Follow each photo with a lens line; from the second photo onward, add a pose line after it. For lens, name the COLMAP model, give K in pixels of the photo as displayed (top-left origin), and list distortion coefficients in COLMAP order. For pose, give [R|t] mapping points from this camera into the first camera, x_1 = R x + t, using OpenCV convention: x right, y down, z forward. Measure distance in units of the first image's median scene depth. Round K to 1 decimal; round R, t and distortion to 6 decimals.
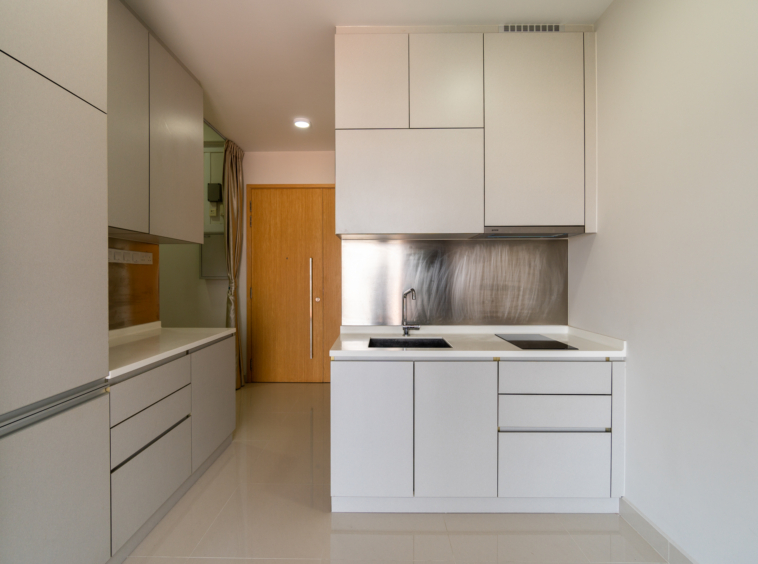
lens RADIAL K [[366.7, 0, 376.1], [0, 366.7, 270.5], [0, 0, 1]] dist [0.002109, 0.000405]
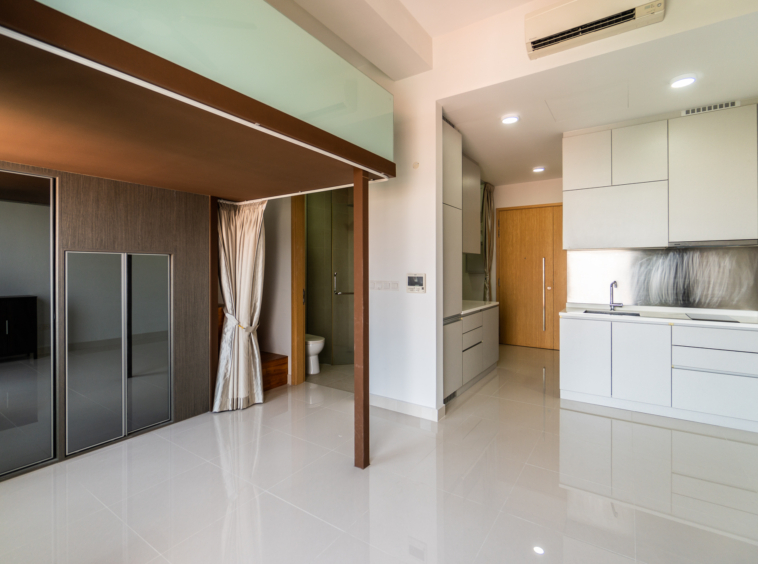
lens RADIAL K [[366.7, 0, 376.1], [0, 366.7, 270.5], [0, 0, 1]] dist [0.002109, 0.000405]
pose [[0.832886, 0.003240, -0.553436, 0.106023], [0.010110, 0.999727, 0.021068, -0.038669], [0.553353, -0.023142, 0.832626, -0.869315]]
